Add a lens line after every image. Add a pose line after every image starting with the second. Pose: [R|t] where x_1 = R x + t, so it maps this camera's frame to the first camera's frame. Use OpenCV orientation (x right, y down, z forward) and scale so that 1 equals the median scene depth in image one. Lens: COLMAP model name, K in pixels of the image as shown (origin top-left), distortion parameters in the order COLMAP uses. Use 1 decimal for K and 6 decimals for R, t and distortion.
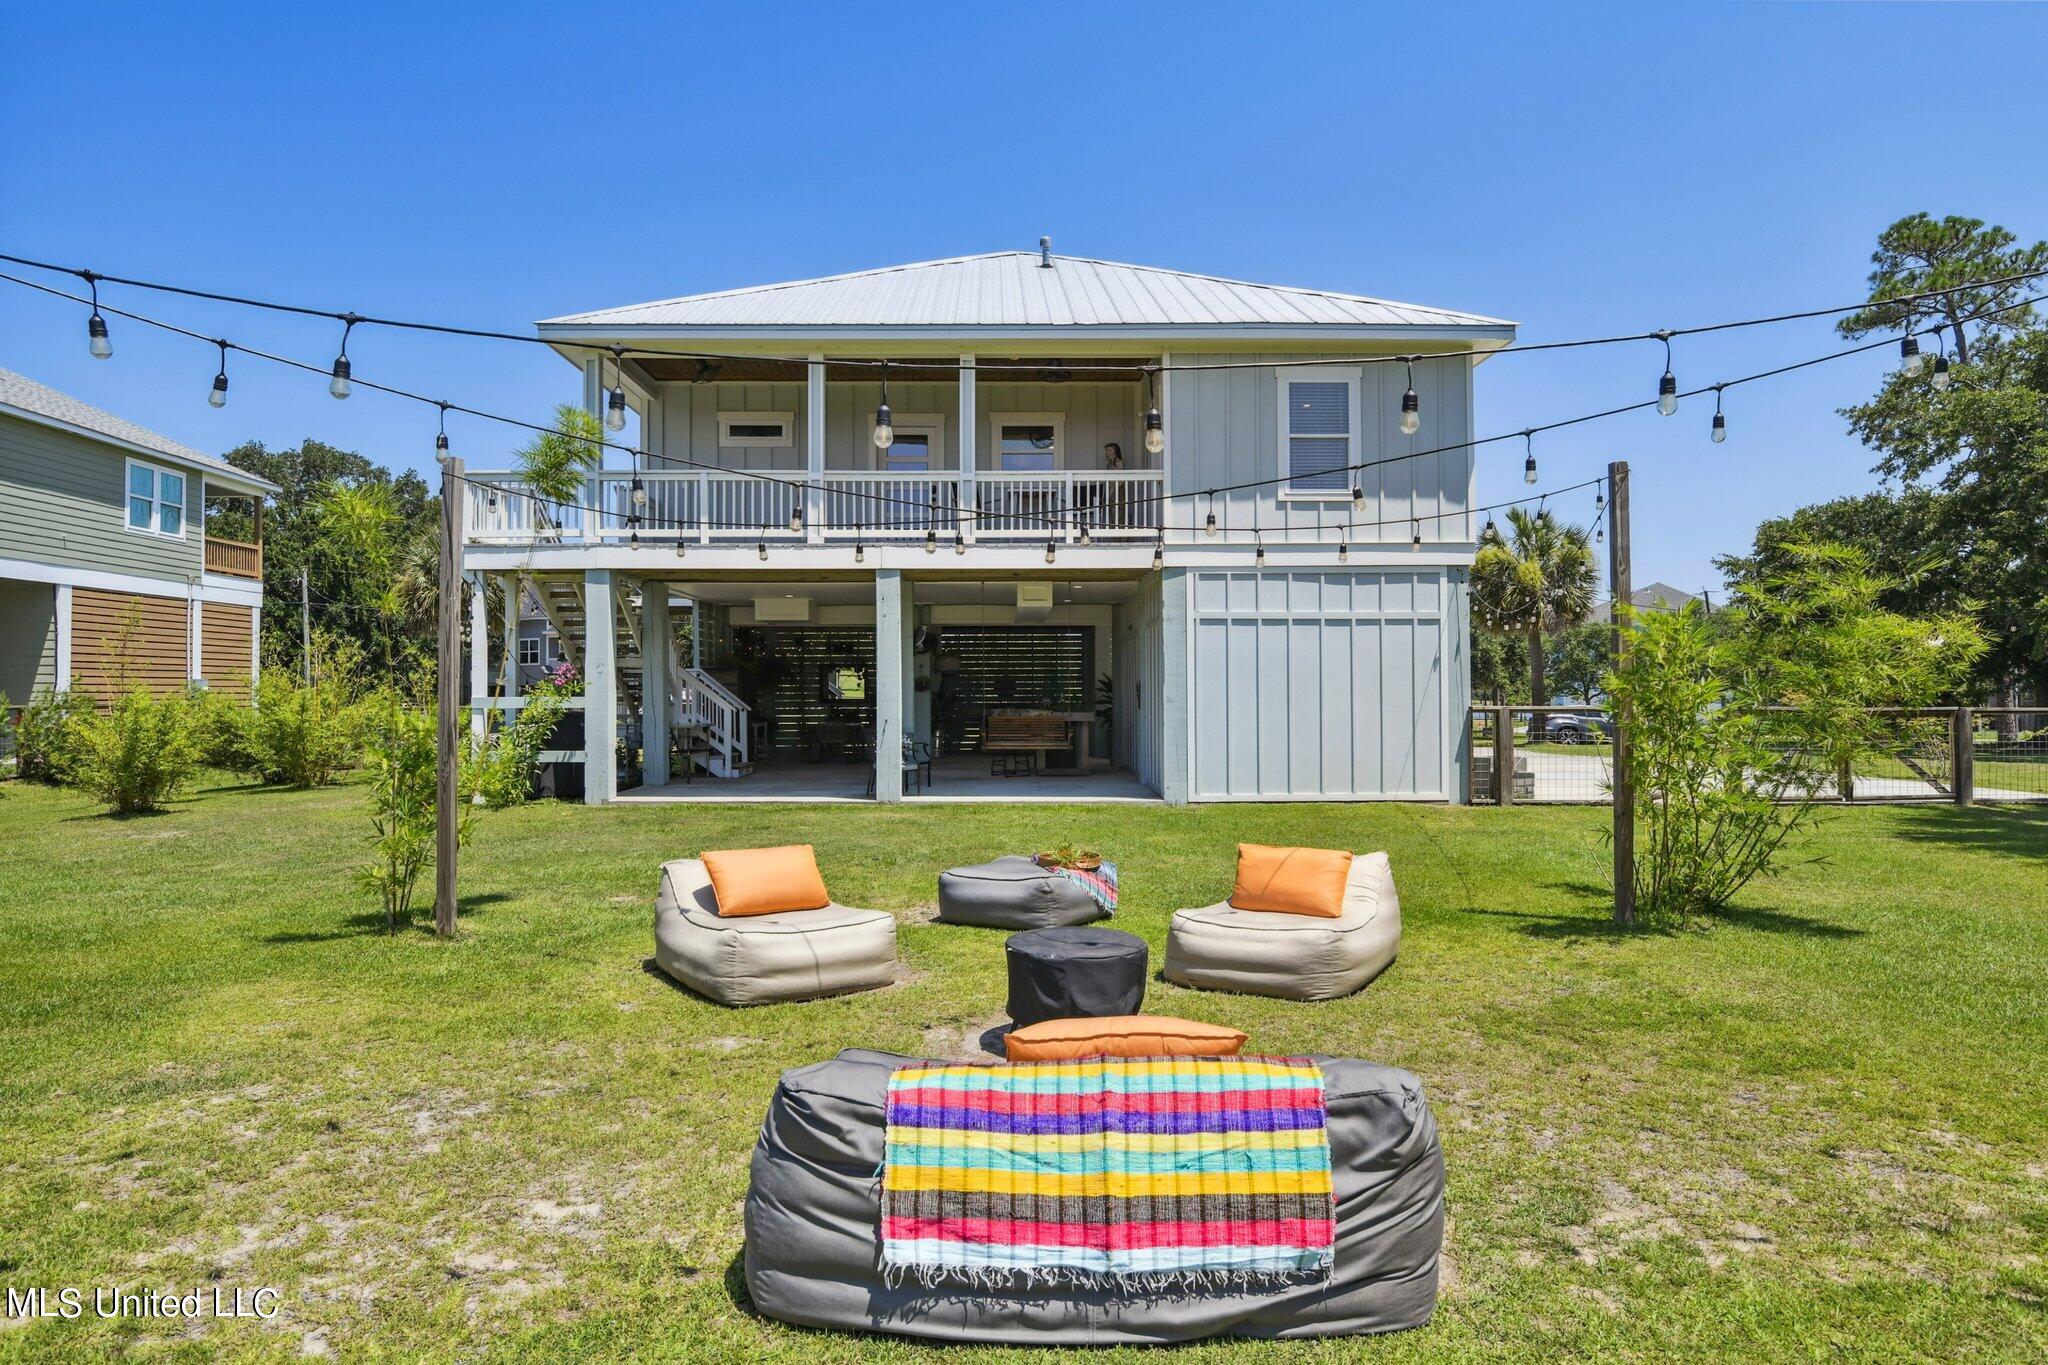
lens RADIAL K [[1164.0, 0, 1024.0], [0, 1164.0, 682.5], [0, 0, 1]] dist [0.002502, -0.017652]
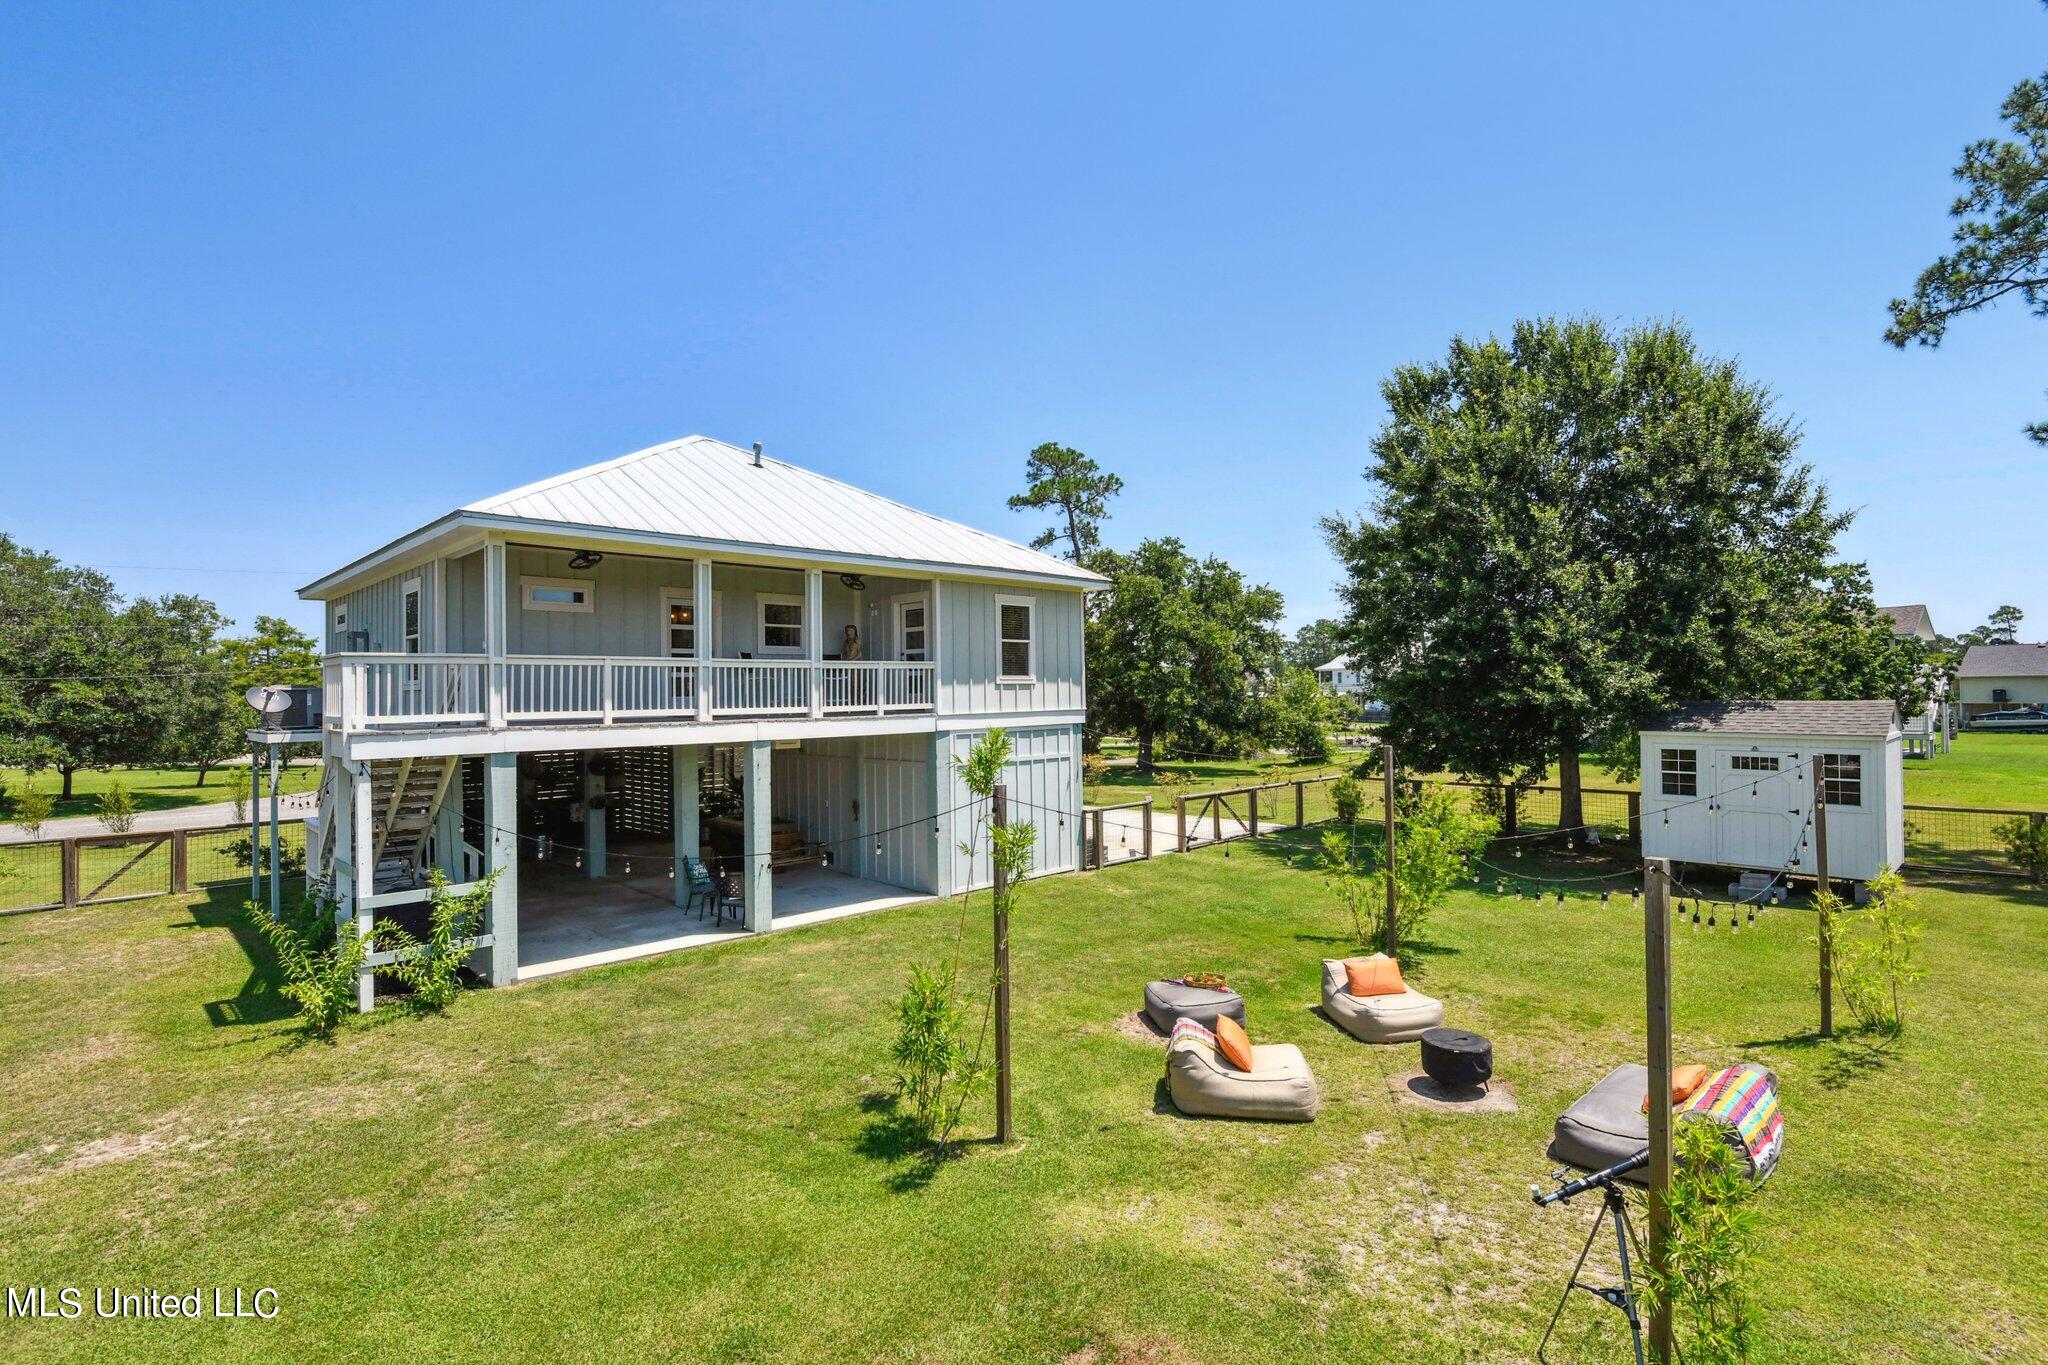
lens RADIAL K [[957.3, 0, 1020.5], [0, 957.3, 691.1], [0, 0, 1]] dist [-0.013225, -0.000206]
pose [[0.730889, -0.003480, 0.682488, -0.593863], [0.004703, 0.999989, 0.000063, -0.146463], [-0.682480, 0.003164, 0.730897, 0.085194]]
